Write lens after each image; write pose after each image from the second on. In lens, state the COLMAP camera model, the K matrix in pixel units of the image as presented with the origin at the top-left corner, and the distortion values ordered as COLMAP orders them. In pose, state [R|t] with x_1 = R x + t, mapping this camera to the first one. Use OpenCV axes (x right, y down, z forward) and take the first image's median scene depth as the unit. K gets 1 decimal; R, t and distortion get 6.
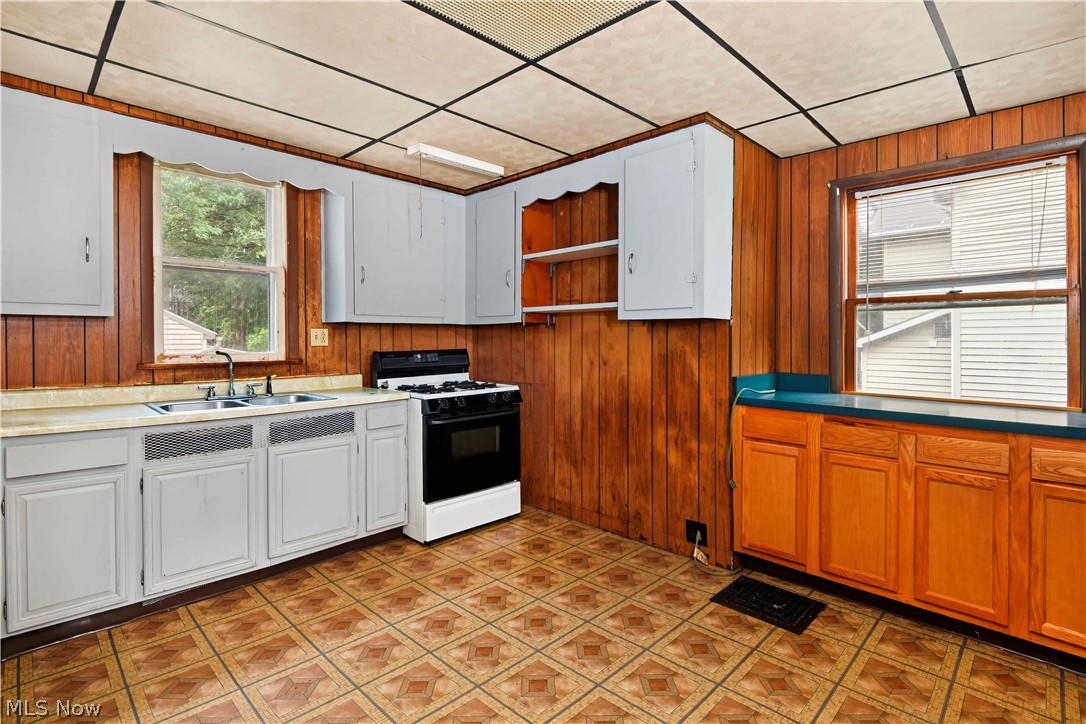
lens RADIAL K [[534.3, 0, 539.6], [0, 534.3, 342.3], [0, 0, 1]] dist [0.004016, -0.000036]
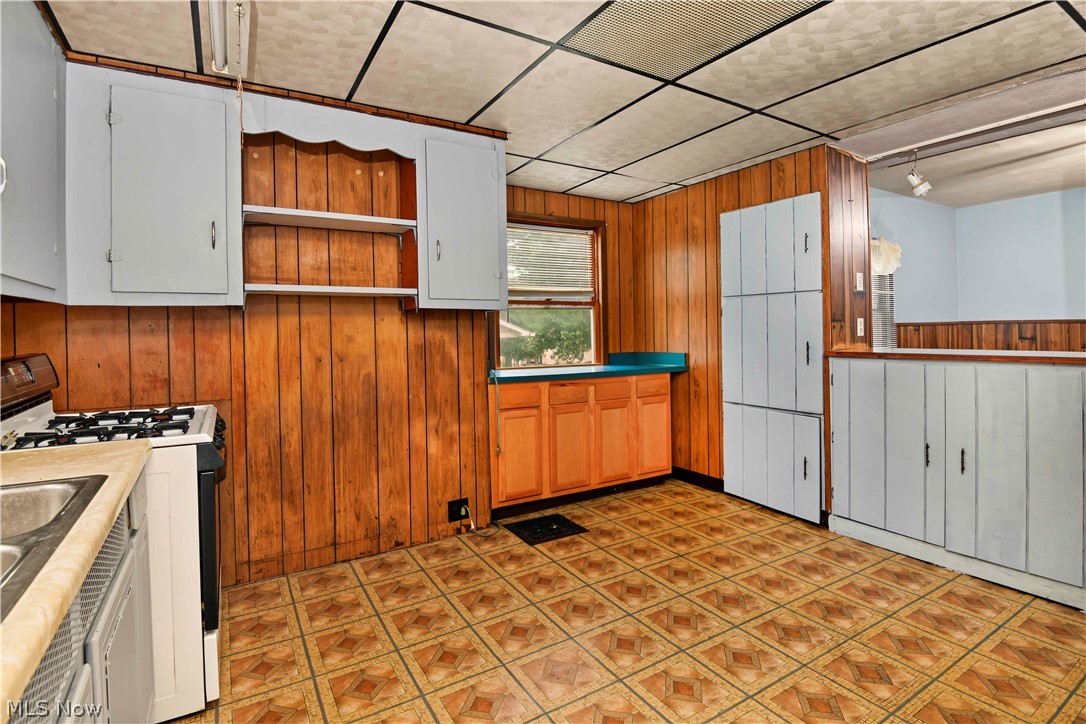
lens RADIAL K [[523.2, 0, 544.1], [0, 523.2, 334.1], [0, 0, 1]] dist [-0.001748, -0.000715]
pose [[0.236827, -0.011598, 0.971483, -0.658360], [0.023231, 0.999710, 0.006272, 0.001656], [-0.971274, 0.021084, 0.237027, 0.558705]]
